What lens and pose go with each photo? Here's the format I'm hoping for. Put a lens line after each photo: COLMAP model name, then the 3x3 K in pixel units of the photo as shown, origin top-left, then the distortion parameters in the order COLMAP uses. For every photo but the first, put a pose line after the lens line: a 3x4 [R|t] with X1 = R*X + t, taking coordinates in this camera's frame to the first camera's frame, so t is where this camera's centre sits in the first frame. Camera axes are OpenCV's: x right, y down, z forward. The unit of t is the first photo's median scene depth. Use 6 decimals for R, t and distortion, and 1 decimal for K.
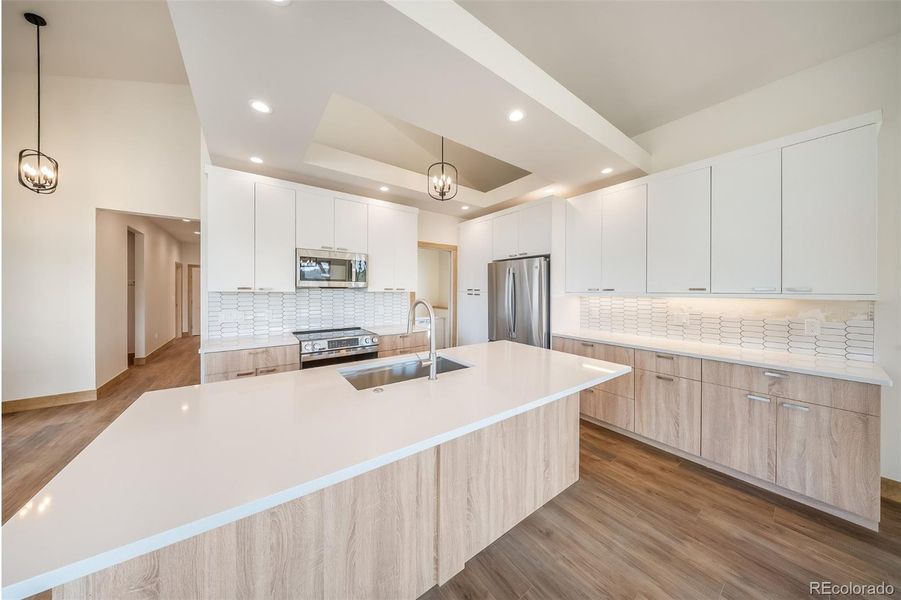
lens RADIAL K [[276.3, 0, 447.1], [0, 276.3, 292.4], [0, 0, 1]] dist [-0.001040, -0.000036]
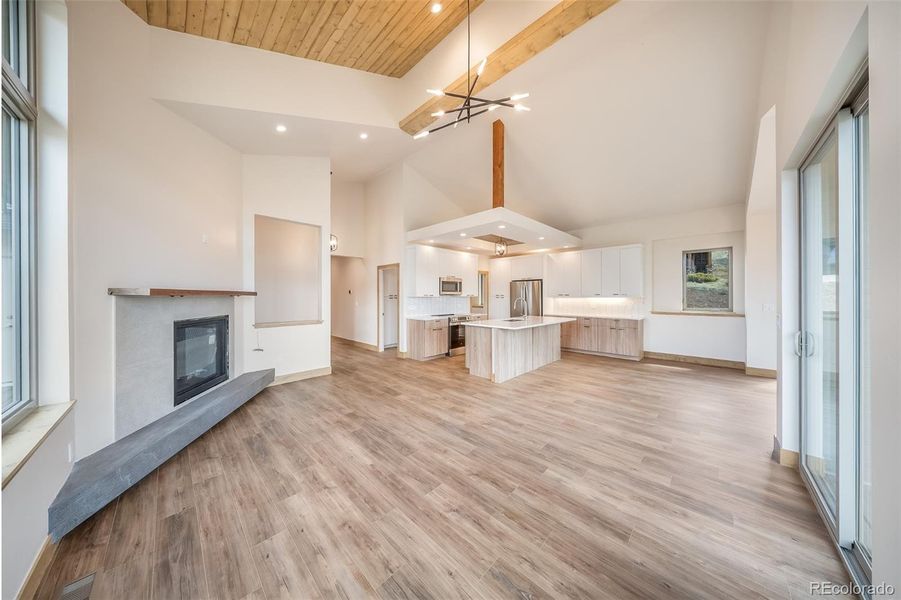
lens RADIAL K [[276.3, 0, 450.4], [0, 276.3, 298.0], [0, 0, 1]] dist [-0.001040, -0.000036]
pose [[0.983179, -0.007242, 0.182500, -0.784811], [0.007728, 0.999968, -0.001953, 0.012878], [-0.182480, 0.003331, 0.983204, -1.087527]]
